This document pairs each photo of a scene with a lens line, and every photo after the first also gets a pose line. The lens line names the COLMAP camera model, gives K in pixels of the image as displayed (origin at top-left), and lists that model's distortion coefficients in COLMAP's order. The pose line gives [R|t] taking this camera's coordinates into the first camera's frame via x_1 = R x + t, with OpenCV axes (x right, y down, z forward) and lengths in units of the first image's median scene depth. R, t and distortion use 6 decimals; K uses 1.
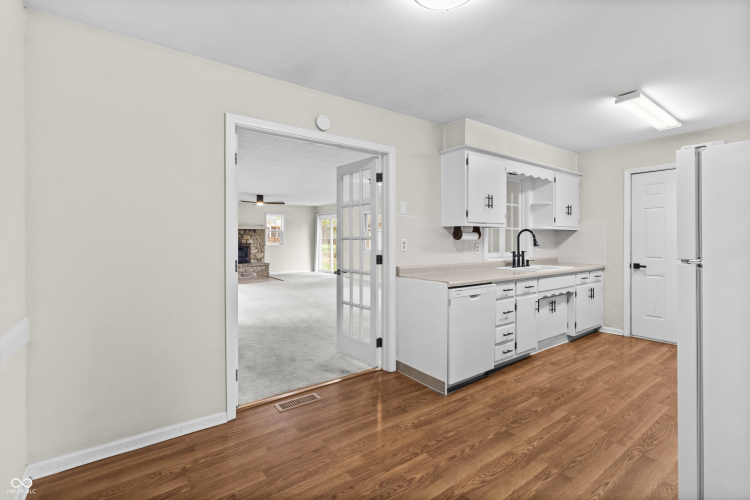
lens RADIAL K [[346.6, 0, 378.4], [0, 346.6, 244.2], [0, 0, 1]] dist [0.003940, -0.000381]
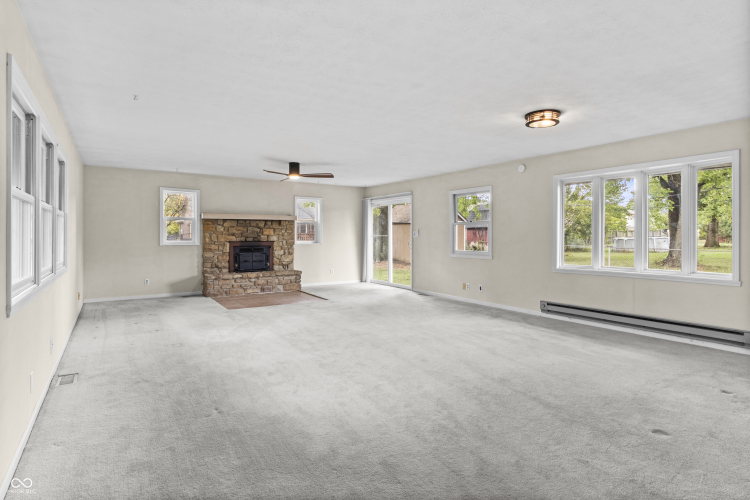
lens RADIAL K [[400.3, 0, 379.8], [0, 400.3, 244.1], [0, 0, 1]] dist [-0.003091, -0.000352]
pose [[0.998570, 0.000259, -0.053459, -0.121982], [0.000051, 0.999983, 0.005799, -0.000961], [0.053459, -0.005793, 0.998553, 0.237905]]
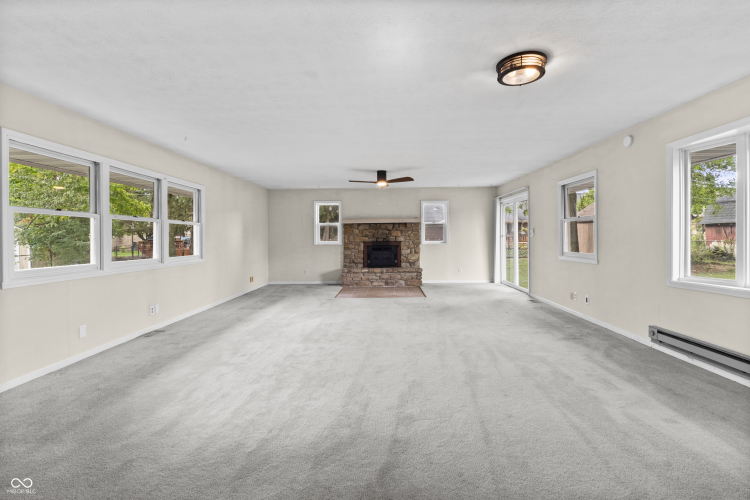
lens RADIAL K [[346.6, 0, 376.0], [0, 346.6, 243.3], [0, 0, 1]] dist [0.003940, -0.000381]
pose [[0.786816, 0.001064, -0.617187, 0.057752], [0.001217, 0.999994, 0.003275, -0.000600], [0.617187, -0.003328, 0.786809, 0.364868]]
